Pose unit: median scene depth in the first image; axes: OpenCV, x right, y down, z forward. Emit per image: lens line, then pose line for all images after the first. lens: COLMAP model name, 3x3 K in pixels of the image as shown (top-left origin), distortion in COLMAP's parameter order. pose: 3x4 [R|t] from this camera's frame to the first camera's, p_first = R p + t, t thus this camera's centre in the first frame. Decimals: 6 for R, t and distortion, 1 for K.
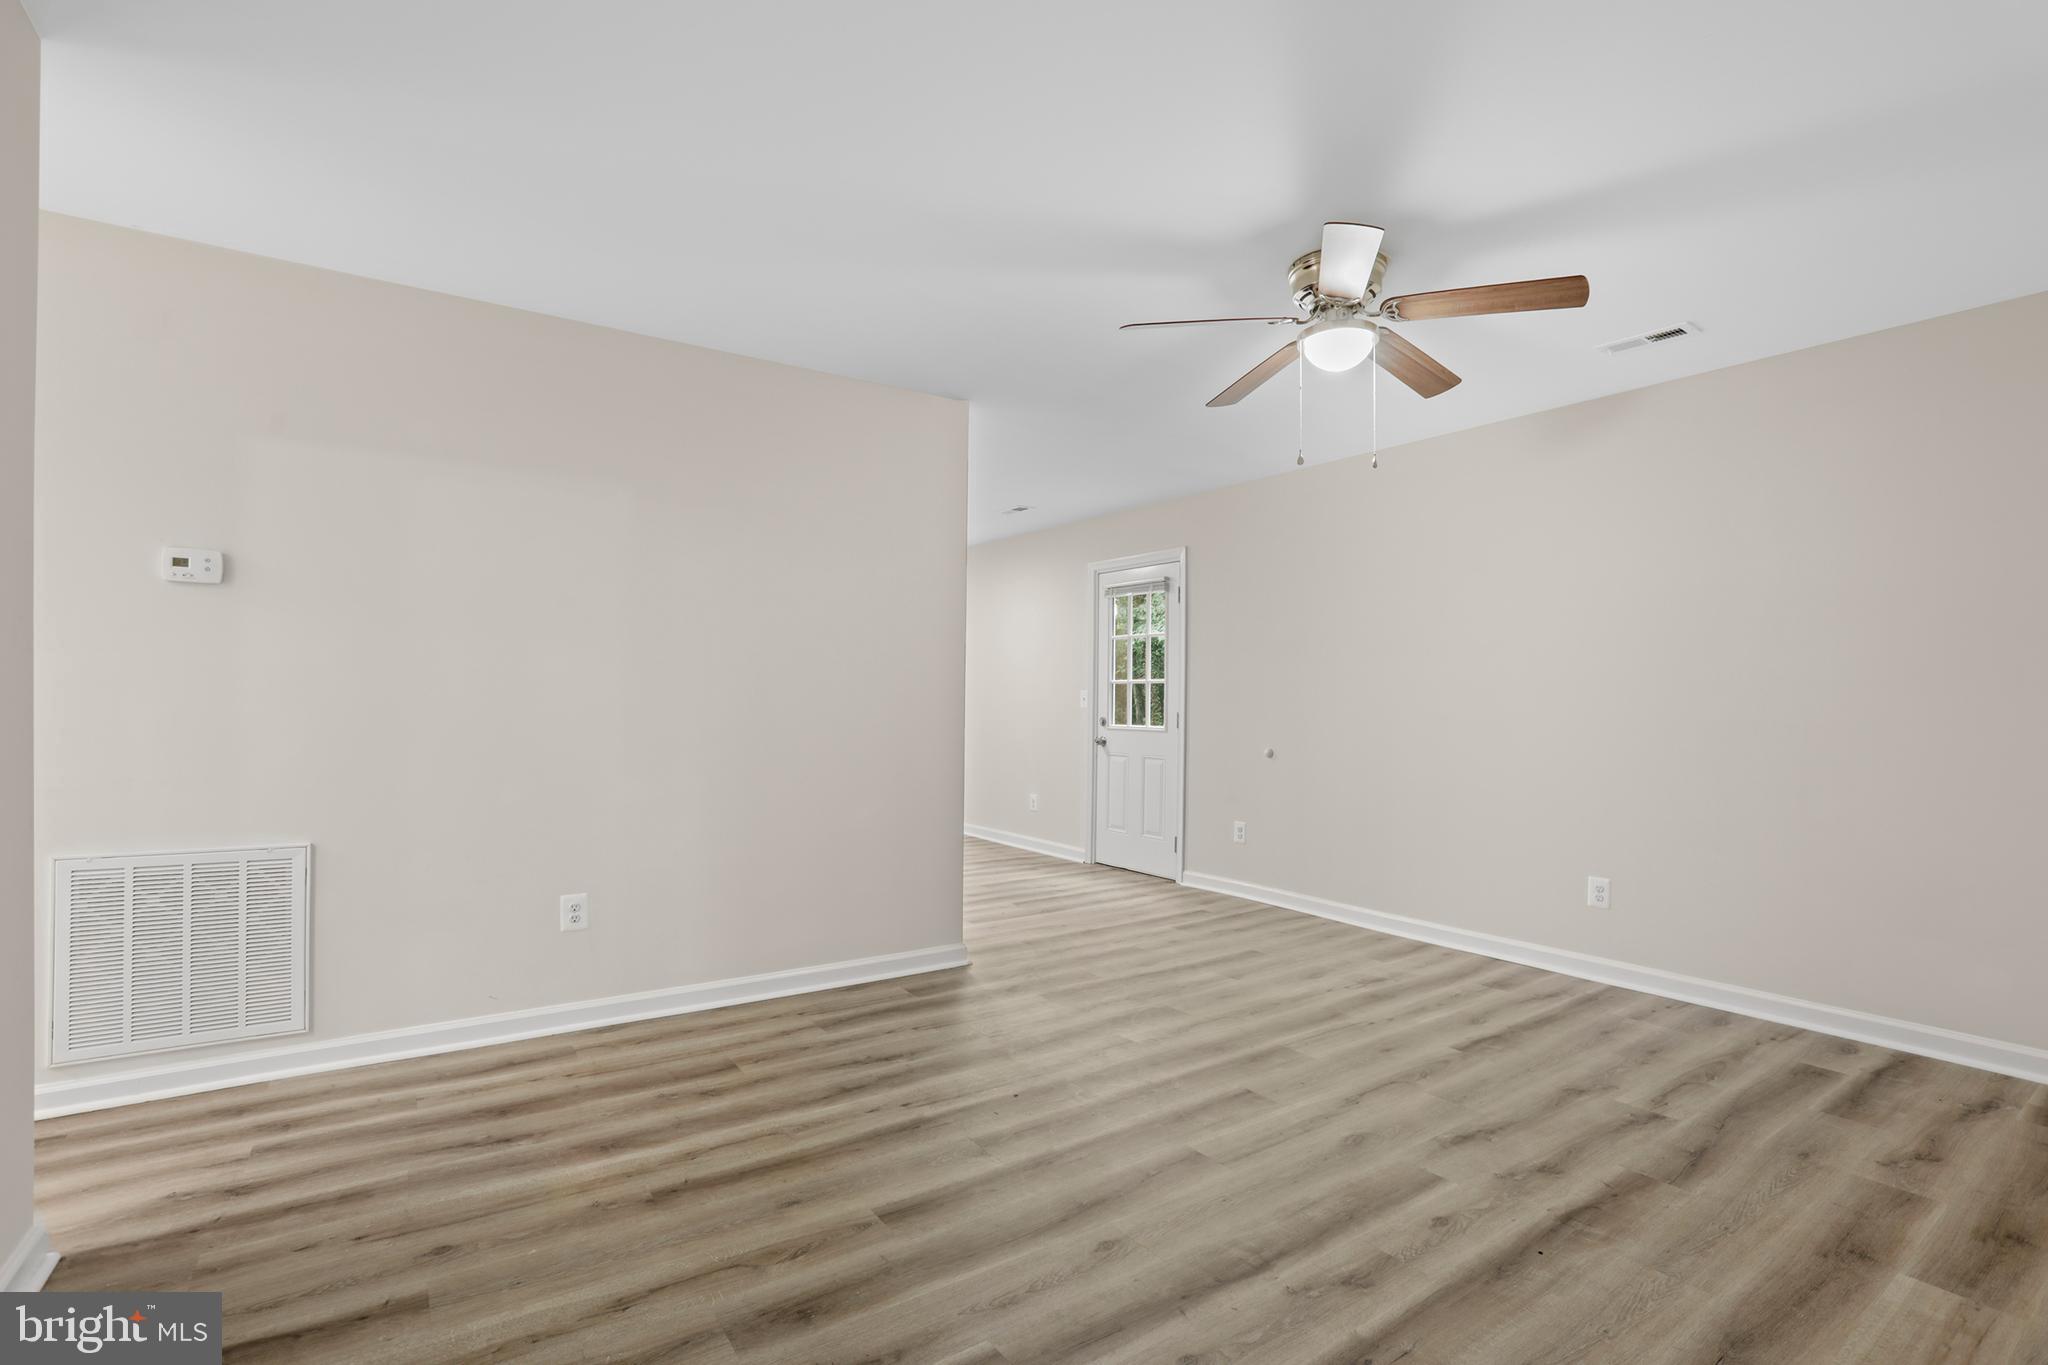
lens RADIAL K [[953.7, 0, 1017.6], [0, 953.7, 680.1], [0, 0, 1]] dist [-0.073987, 0.027549]
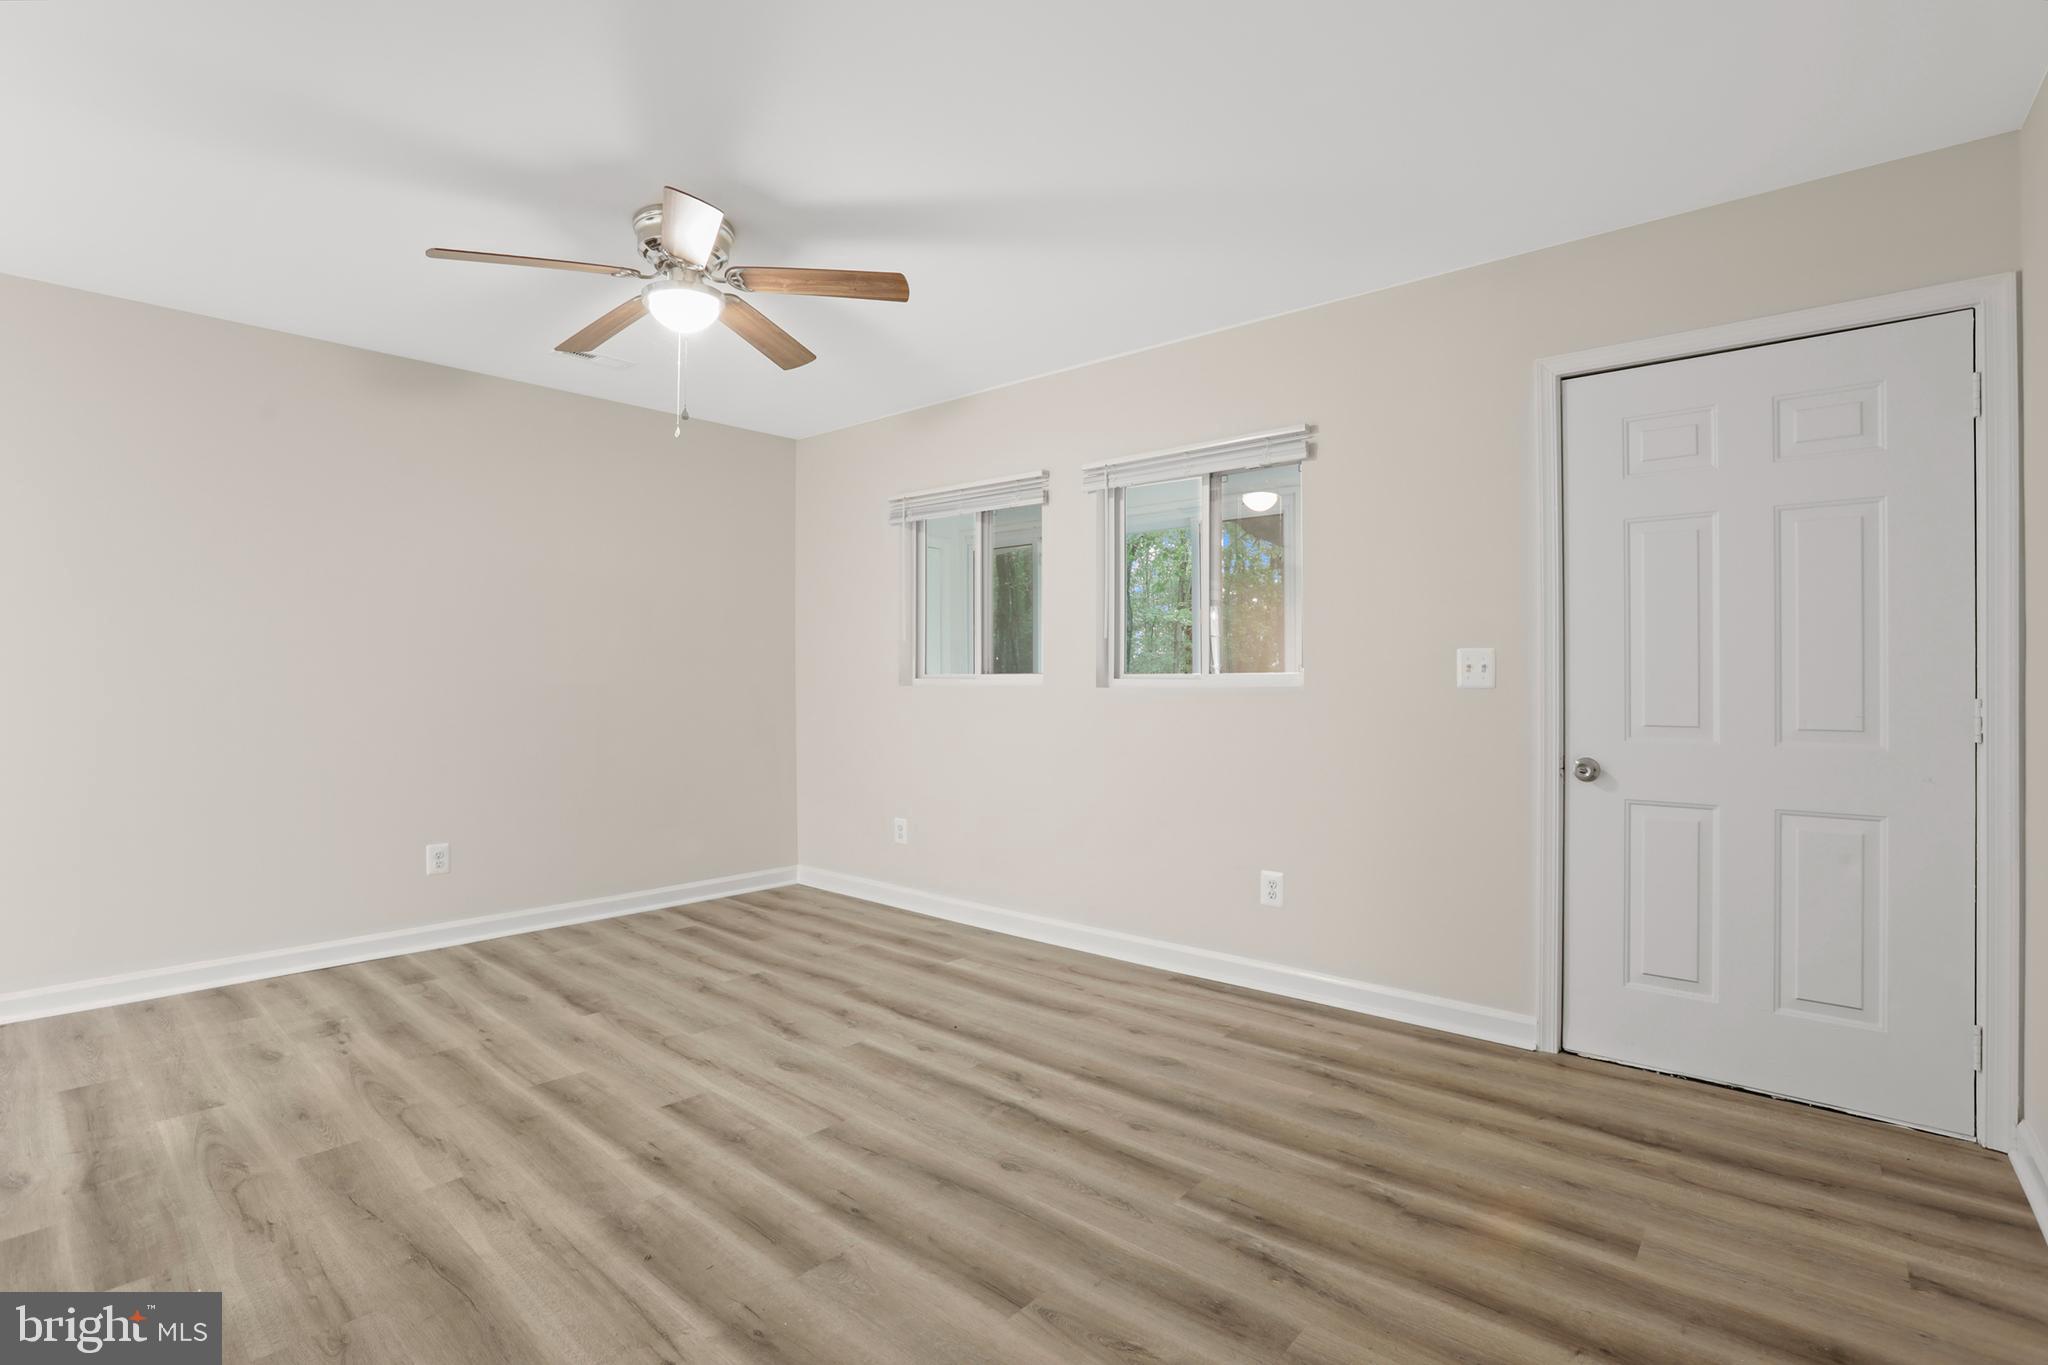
lens RADIAL K [[953.7, 0, 1017.6], [0, 953.7, 680.1], [0, 0, 1]] dist [-0.073987, 0.027549]
pose [[-0.248918, -0.008874, 0.968484, -0.678980], [-0.029249, 0.999571, 0.001641, 0.023352], [-0.968083, -0.027919, -0.249071, 0.898124]]
